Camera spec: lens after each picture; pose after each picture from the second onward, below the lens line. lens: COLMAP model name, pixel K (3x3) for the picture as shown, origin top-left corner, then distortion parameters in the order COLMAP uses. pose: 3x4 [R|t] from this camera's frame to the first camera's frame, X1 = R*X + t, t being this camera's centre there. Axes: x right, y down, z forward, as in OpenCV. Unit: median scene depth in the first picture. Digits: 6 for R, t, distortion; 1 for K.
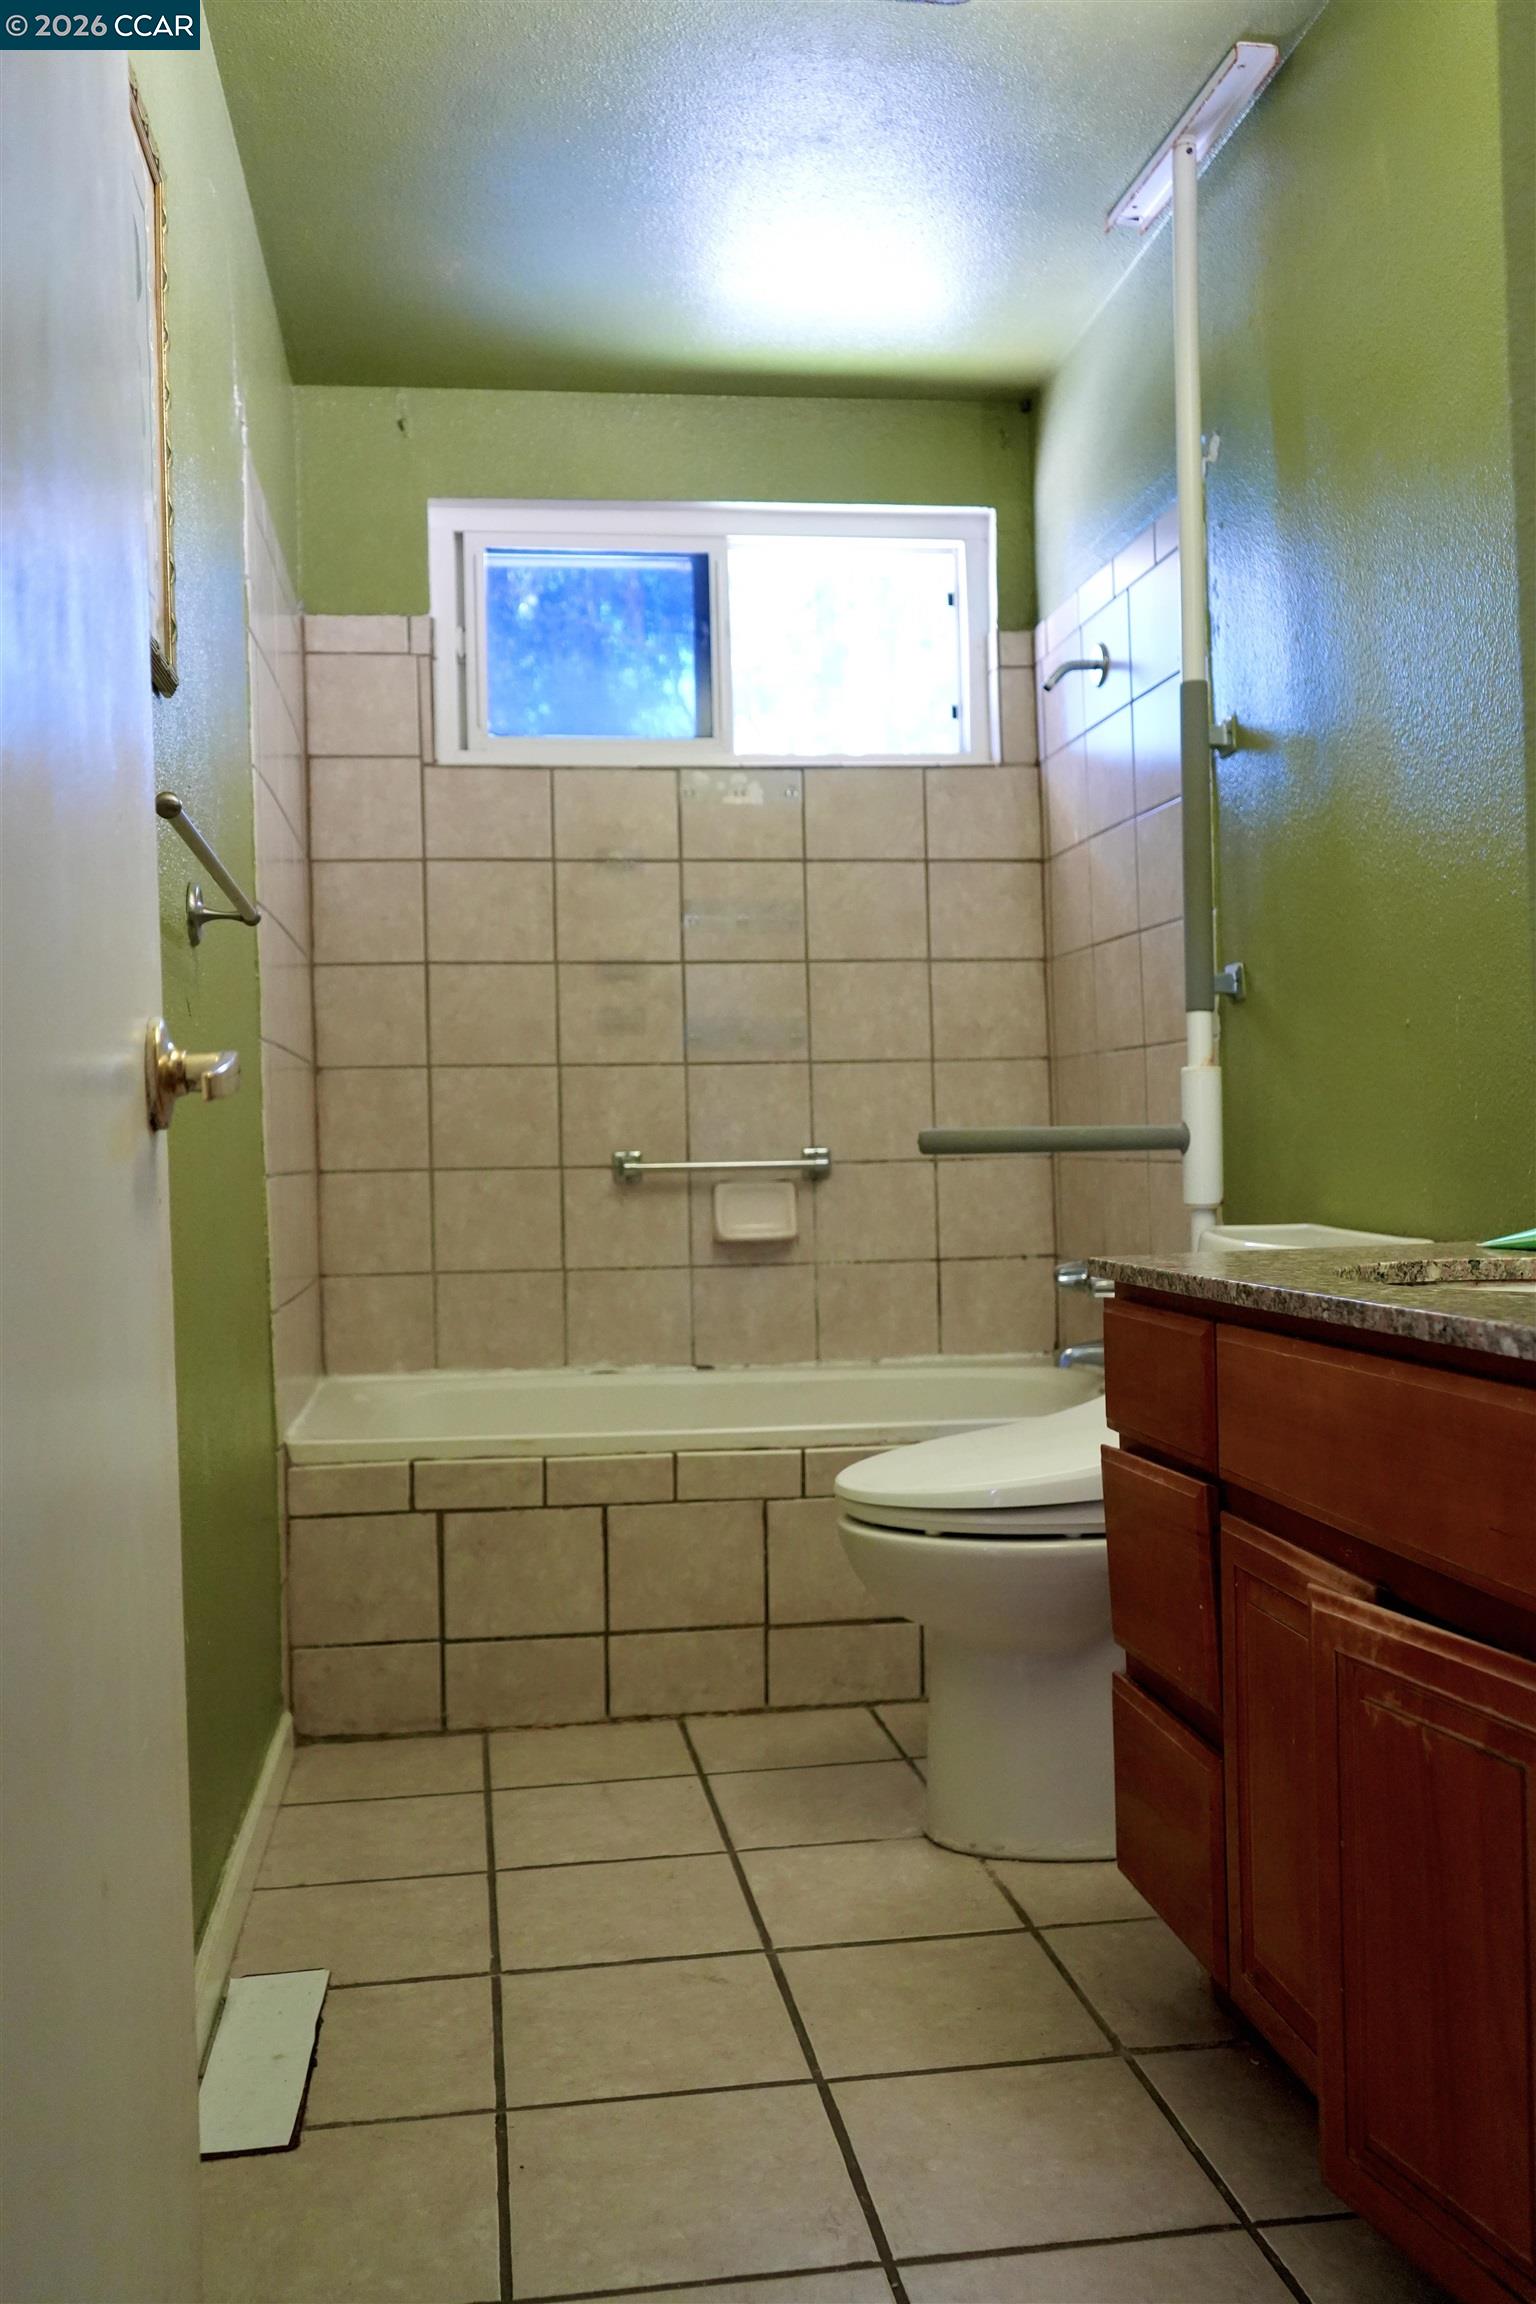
lens RADIAL K [[1897.6, 0, 768.0], [0, 1897.6, 1152.0], [0, 0, 1]] dist [0.014265, 0.007335]
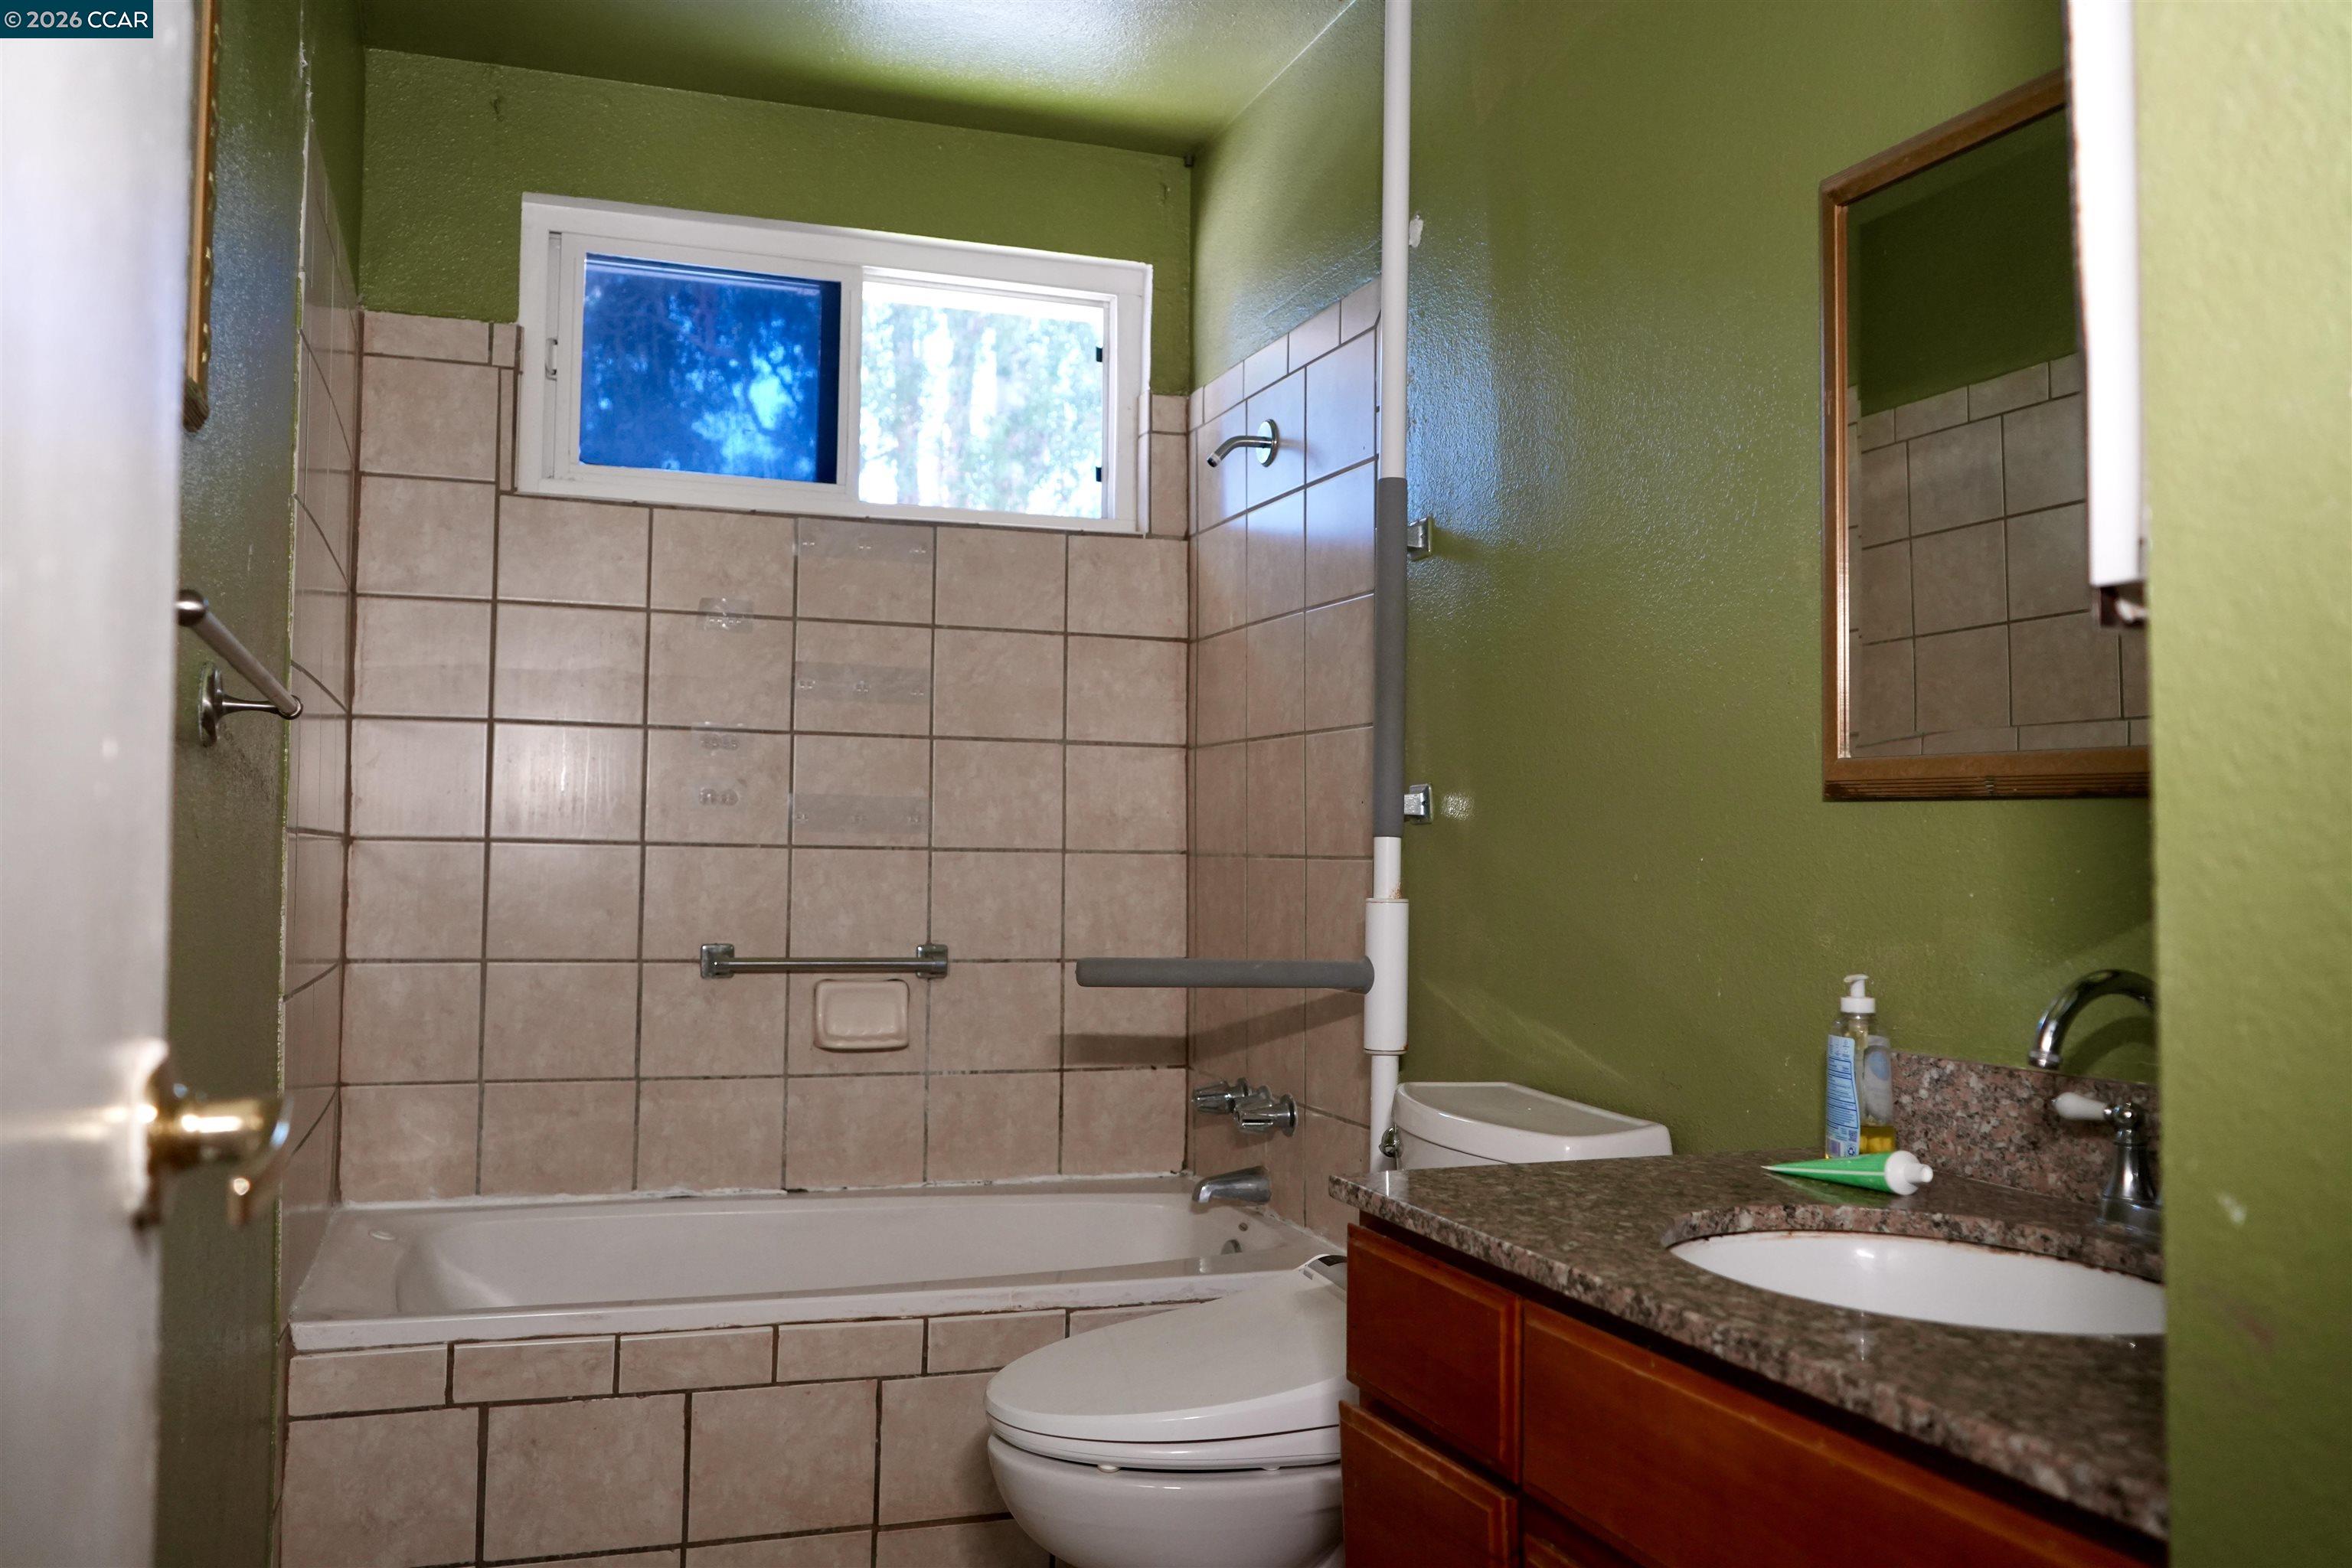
lens RADIAL K [[1877.8, 0, 1176.0], [0, 1877.8, 784.0], [0, 0, 1]] dist [-0.002925, 0.004696]
pose [[0.980457, 0.044275, 0.191687, -0.037111], [-0.036150, 0.998302, -0.045681, -0.043272], [-0.193384, 0.037859, 0.980392, 0.106243]]
